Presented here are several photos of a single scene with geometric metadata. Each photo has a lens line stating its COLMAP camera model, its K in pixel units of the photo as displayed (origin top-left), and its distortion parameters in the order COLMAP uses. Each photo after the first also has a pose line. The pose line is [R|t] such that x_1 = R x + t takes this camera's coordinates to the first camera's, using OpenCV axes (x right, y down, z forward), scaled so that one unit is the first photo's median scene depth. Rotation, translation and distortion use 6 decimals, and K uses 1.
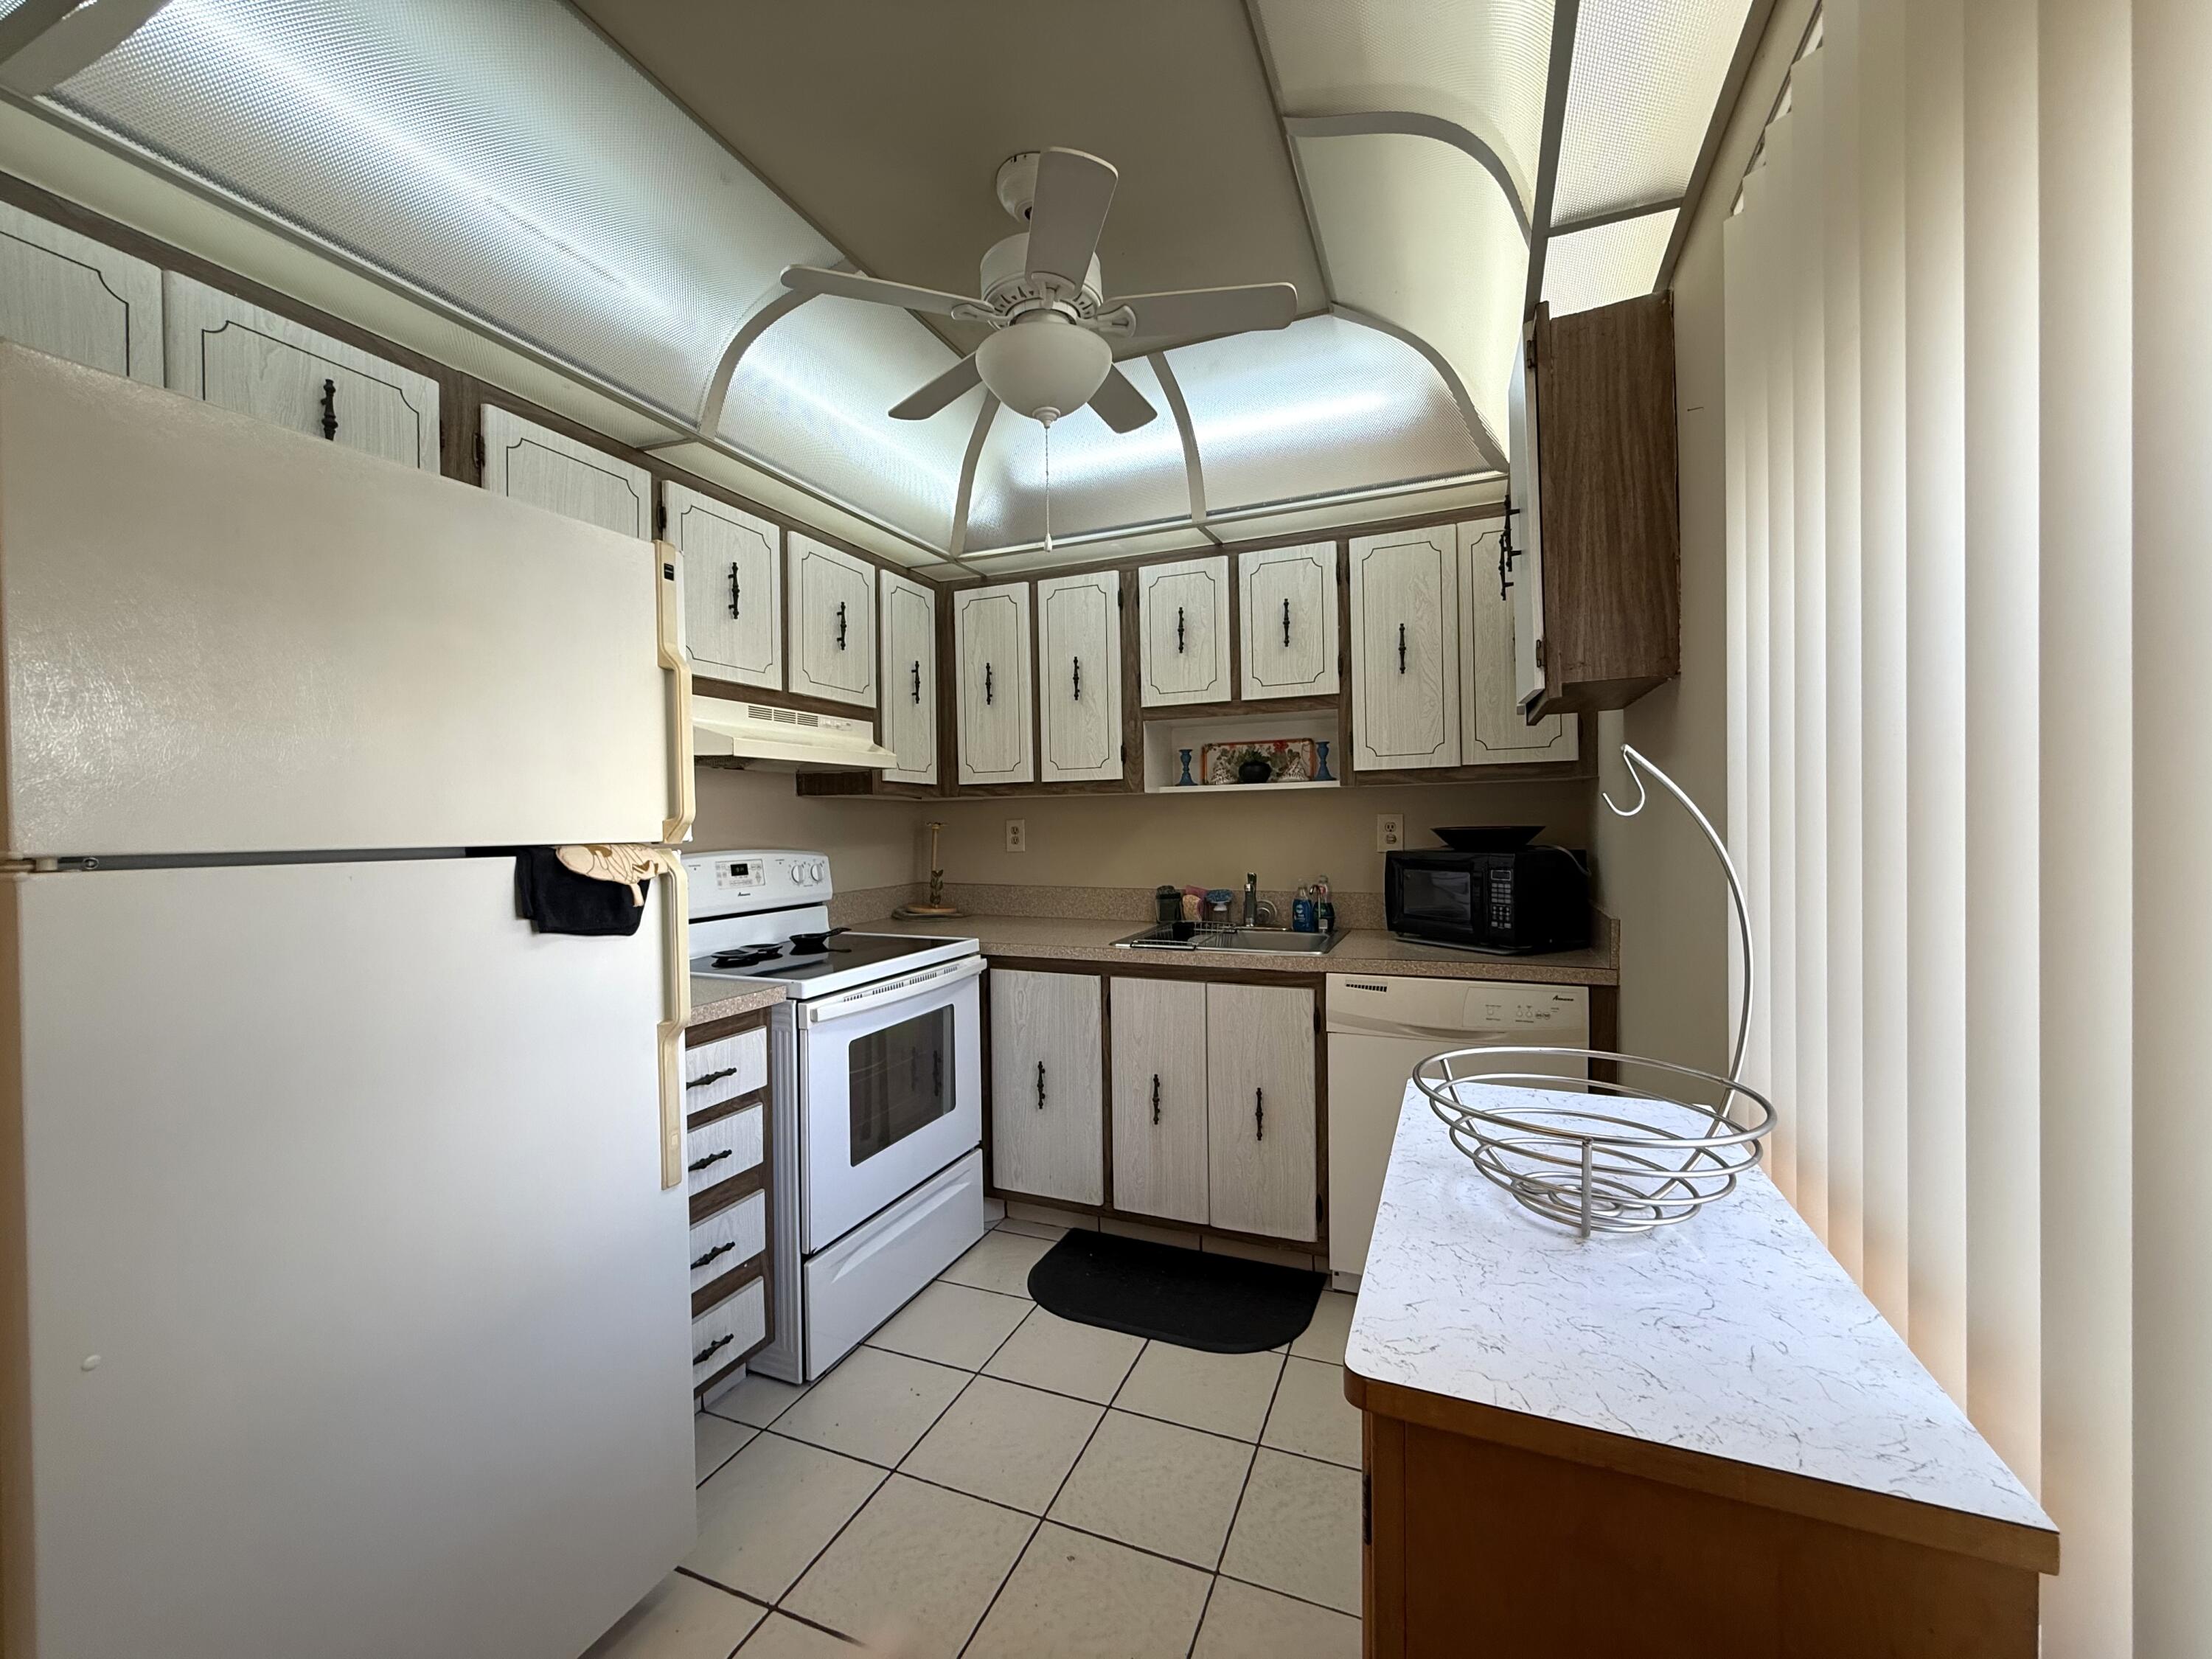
lens RADIAL K [[903.5, 0, 1106.0], [0, 903.5, 829.5], [0, 0, 1]] dist [-0.016766, 0.000413]
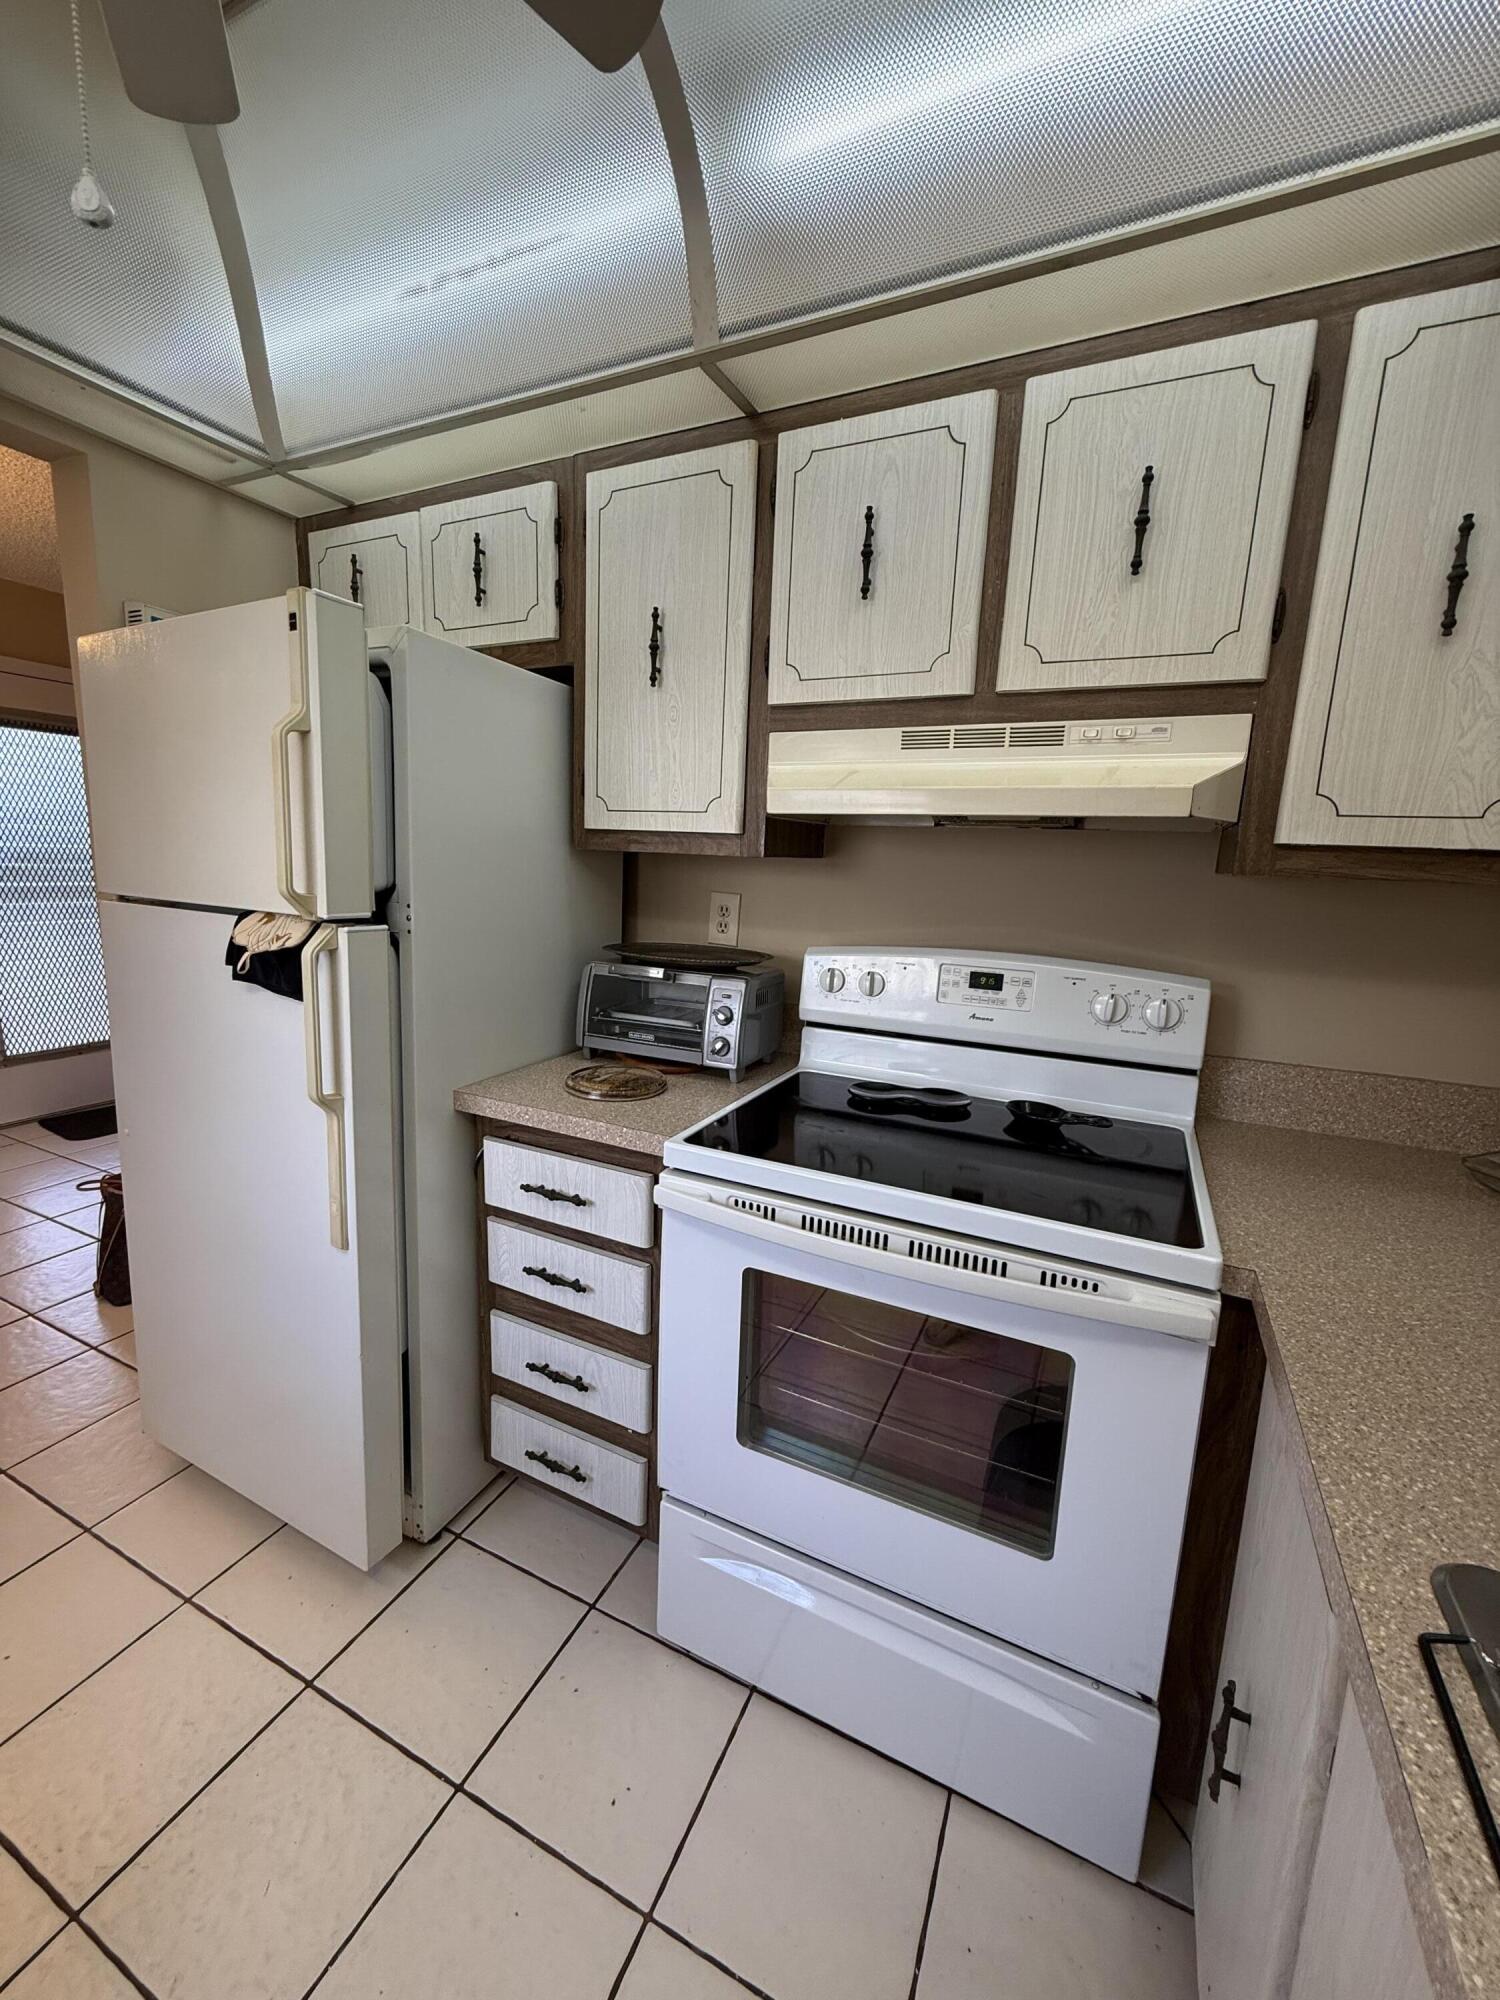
lens RADIAL K [[875.5, 0, 750.0], [0, 875.5, 1000.0], [0, 0, 1]] dist [-0.000084, -0.000166]
pose [[-0.103382, 0.183887, -0.977496, 0.249440], [-0.033162, 0.981578, 0.188162, -0.058262], [0.994089, 0.051868, -0.095379, 0.897944]]
